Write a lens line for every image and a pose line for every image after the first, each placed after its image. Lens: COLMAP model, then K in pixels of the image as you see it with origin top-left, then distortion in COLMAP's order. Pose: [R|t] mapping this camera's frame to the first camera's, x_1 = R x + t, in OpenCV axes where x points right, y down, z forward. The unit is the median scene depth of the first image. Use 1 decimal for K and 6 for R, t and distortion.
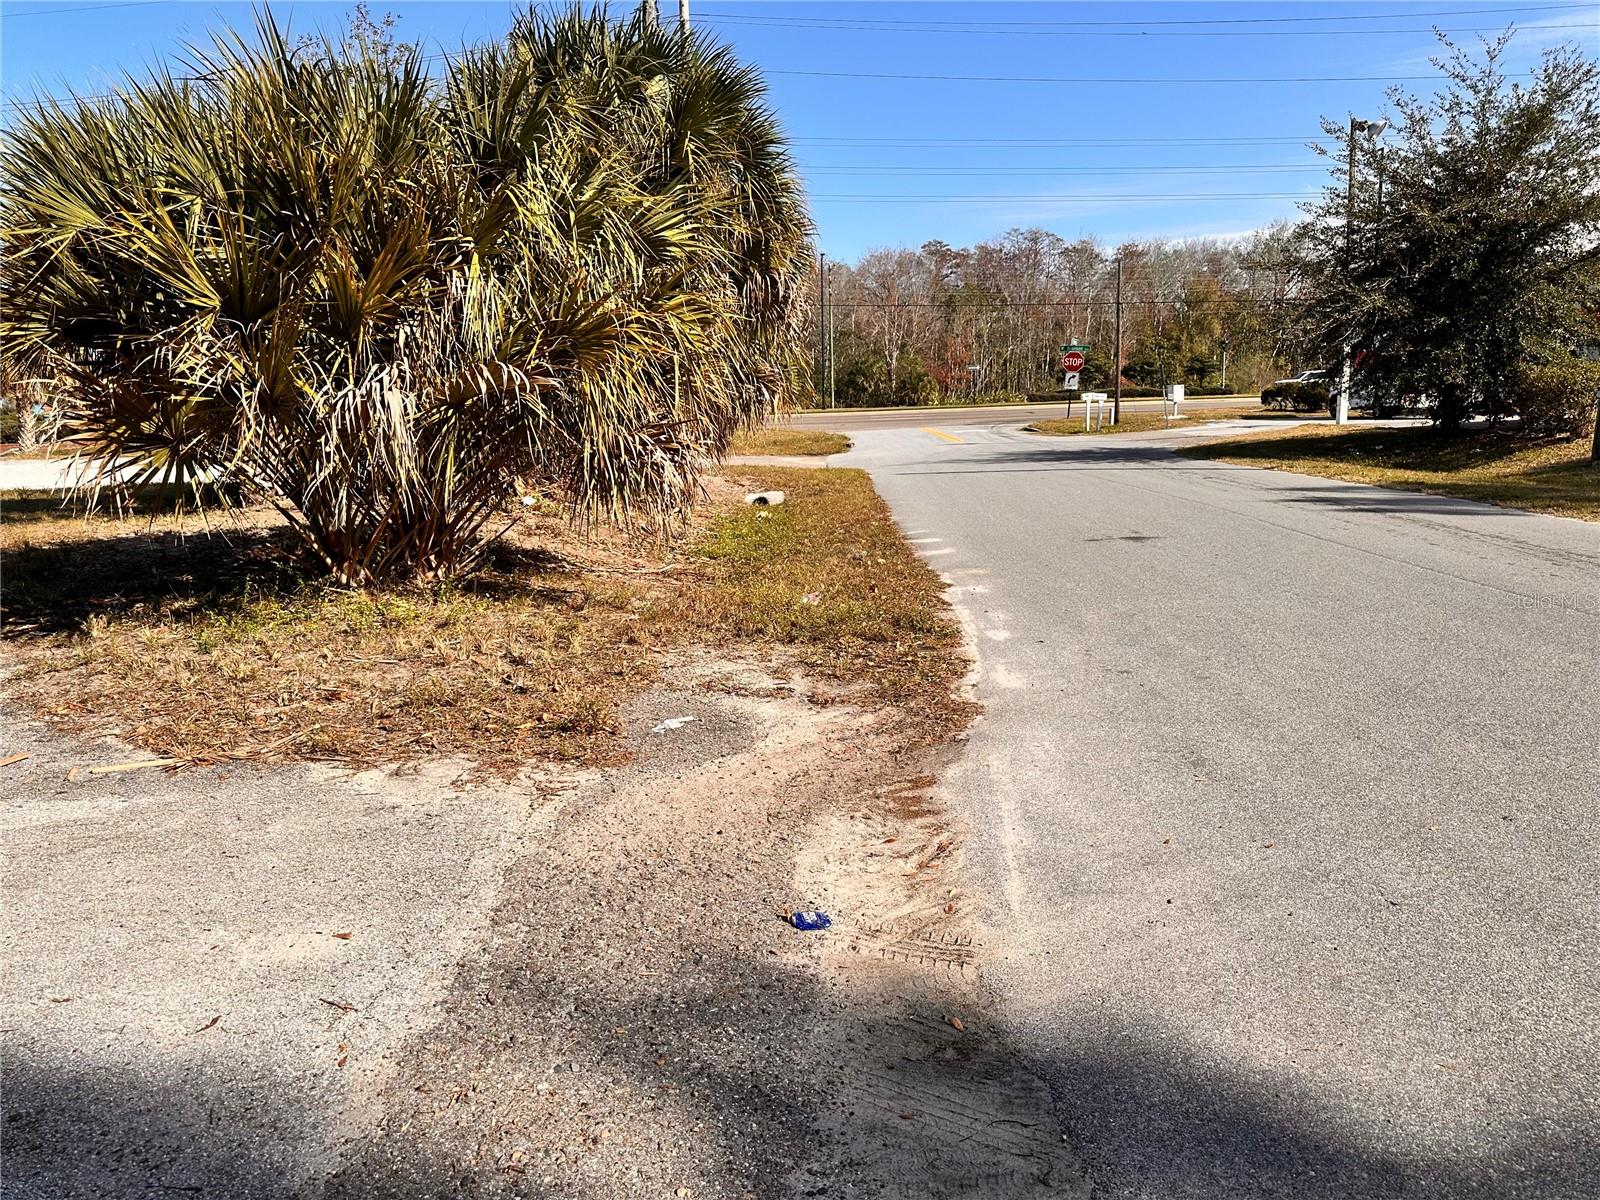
lens RADIAL K [[1140.6, 0, 803.0], [0, 1140.6, 600.3], [0, 0, 1]] dist [0.009018, -0.001286]
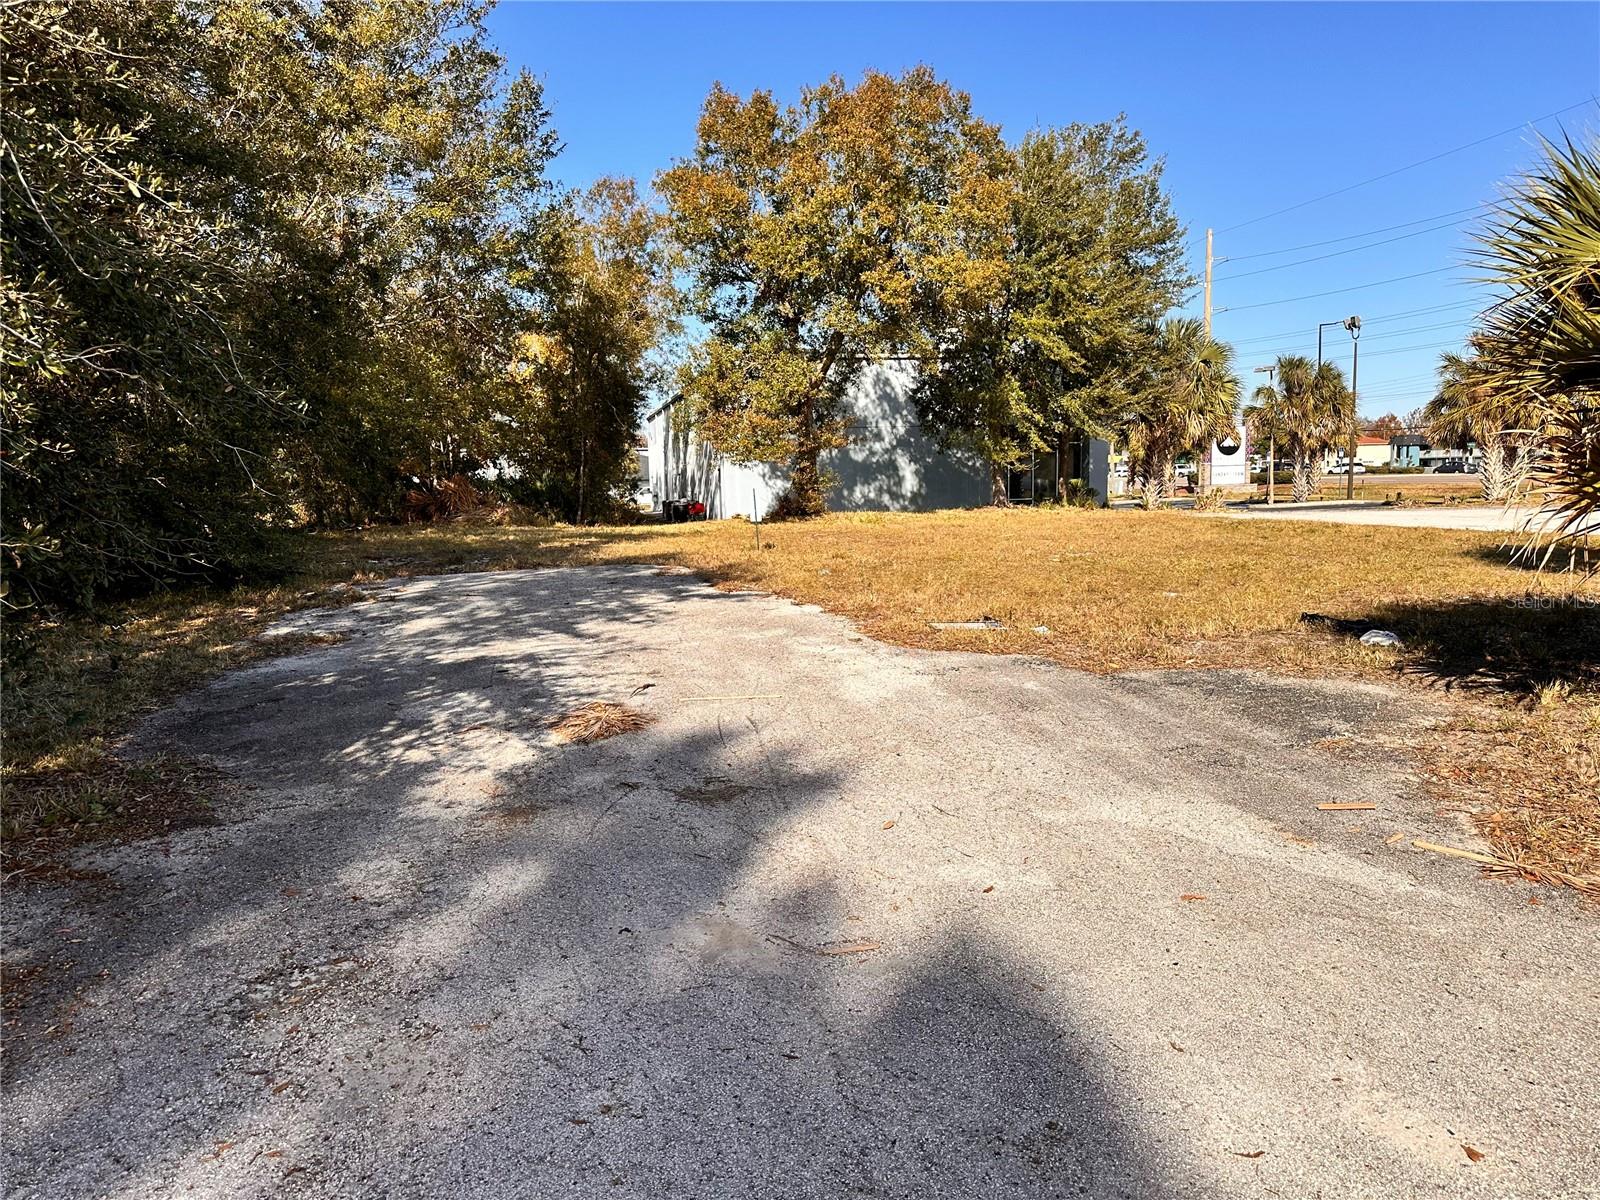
lens RADIAL K [[1140.6, 0, 800.5], [0, 1140.6, 601.5], [0, 0, 1]] dist [0.009018, -0.001286]
pose [[0.286051, 0.125108, -0.950012, 0.085907], [-0.157227, 0.984131, 0.082259, -0.035791], [0.945227, 0.125837, 0.301182, 0.162282]]
